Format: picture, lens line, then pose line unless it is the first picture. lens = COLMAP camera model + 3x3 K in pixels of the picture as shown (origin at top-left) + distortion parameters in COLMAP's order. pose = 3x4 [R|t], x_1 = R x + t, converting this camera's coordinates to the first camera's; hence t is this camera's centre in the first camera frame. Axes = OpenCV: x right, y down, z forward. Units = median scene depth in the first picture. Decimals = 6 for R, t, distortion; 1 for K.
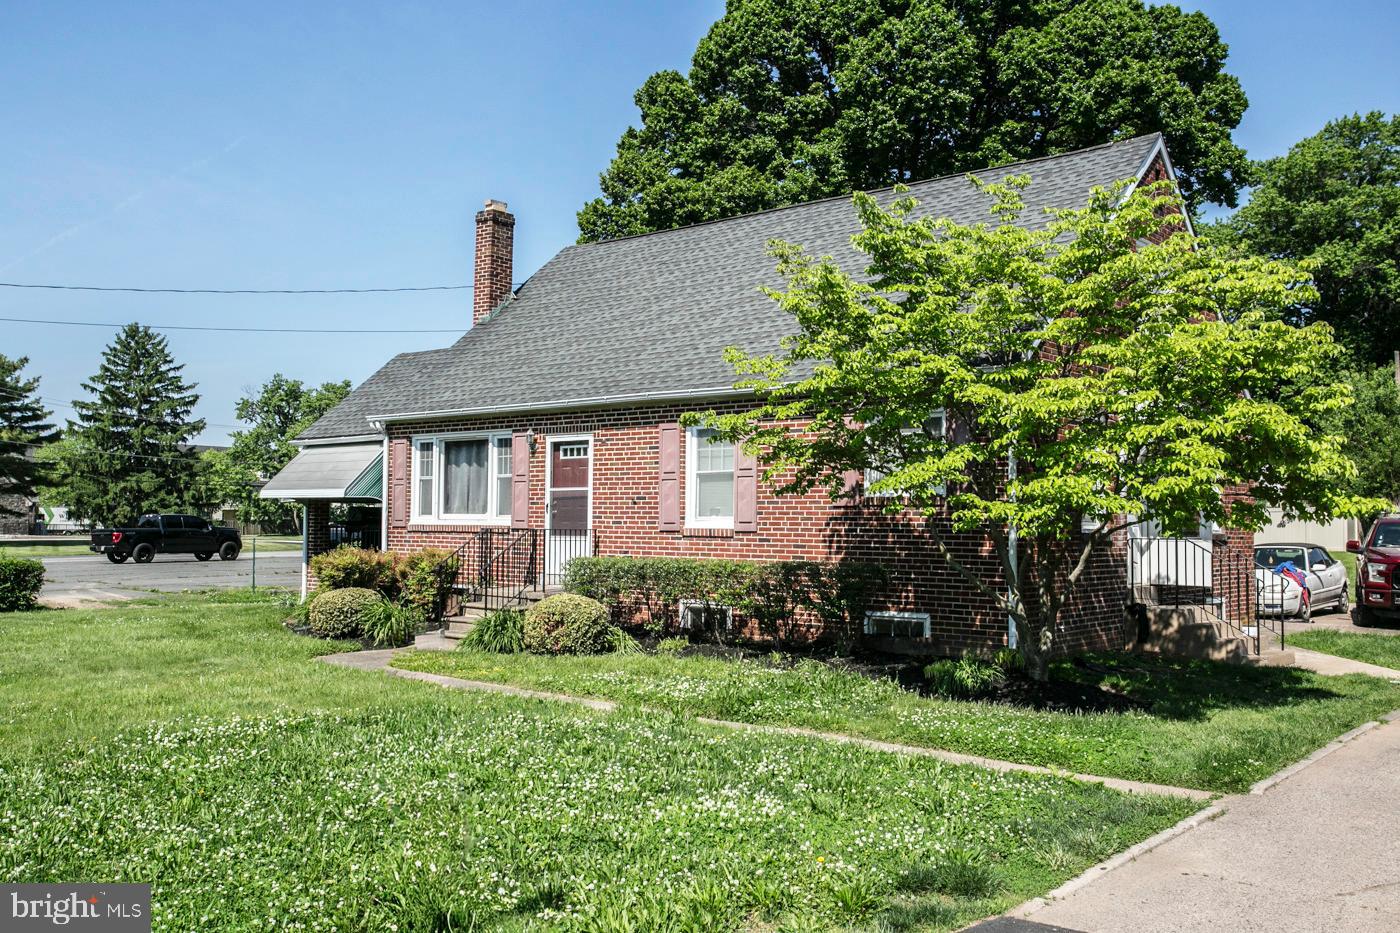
lens RADIAL K [[1253.3, 0, 700.0], [0, 1253.3, 466.5], [0, 0, 1]] dist [0.005211, 0.003146]
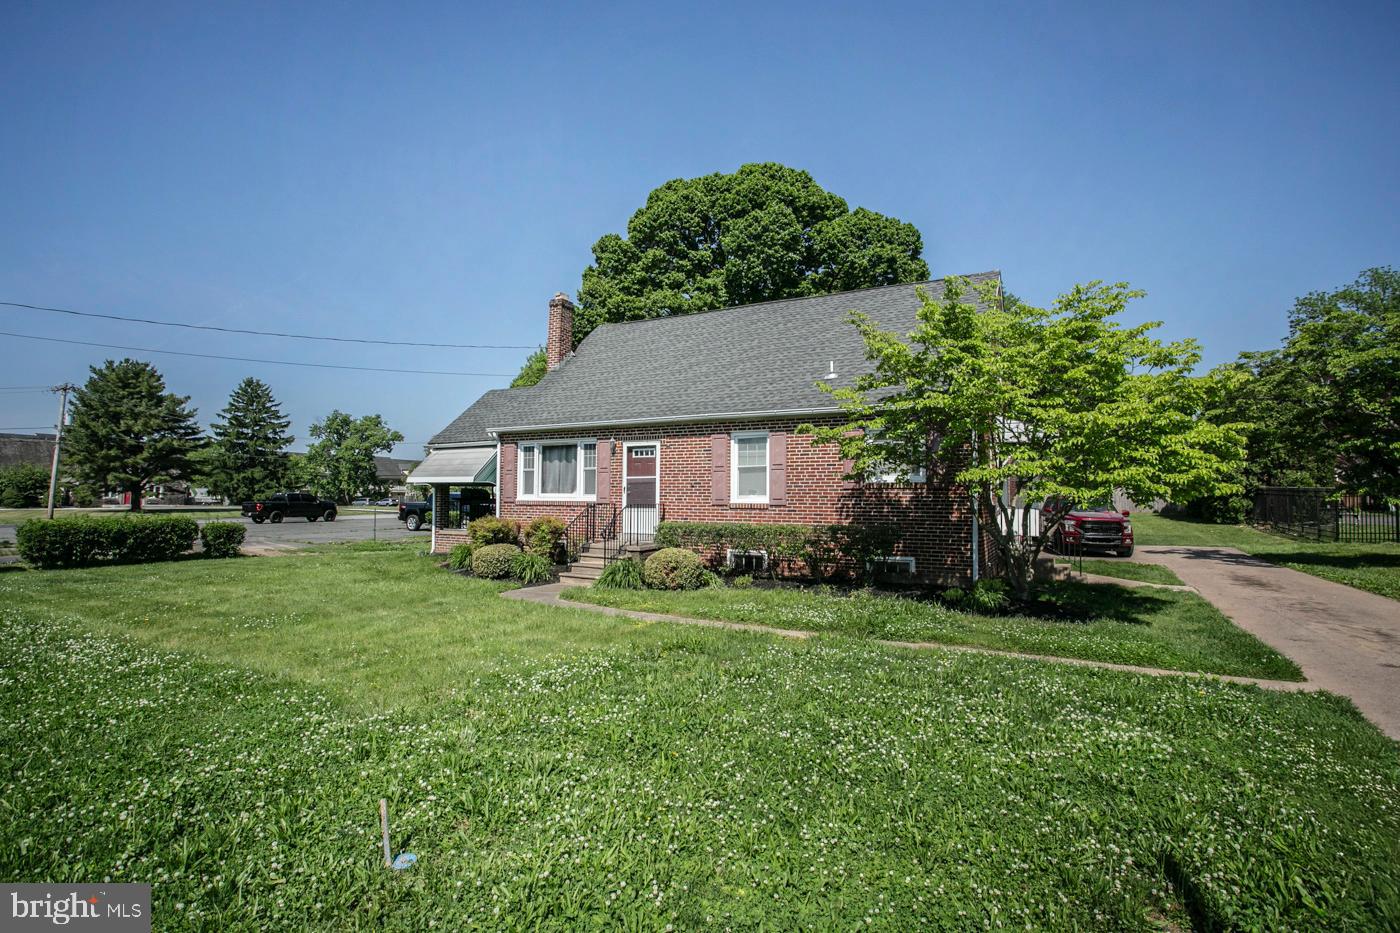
lens RADIAL K [[684.0, 0, 700.0], [0, 684.0, 466.5], [0, 0, 1]] dist [-0.063193, 0.000213]
pose [[0.982399, 0.007744, 0.186633, -0.100647], [-0.007464, 0.999970, -0.002204, 0.003259], [-0.186644, 0.000772, 0.982427, 0.090413]]
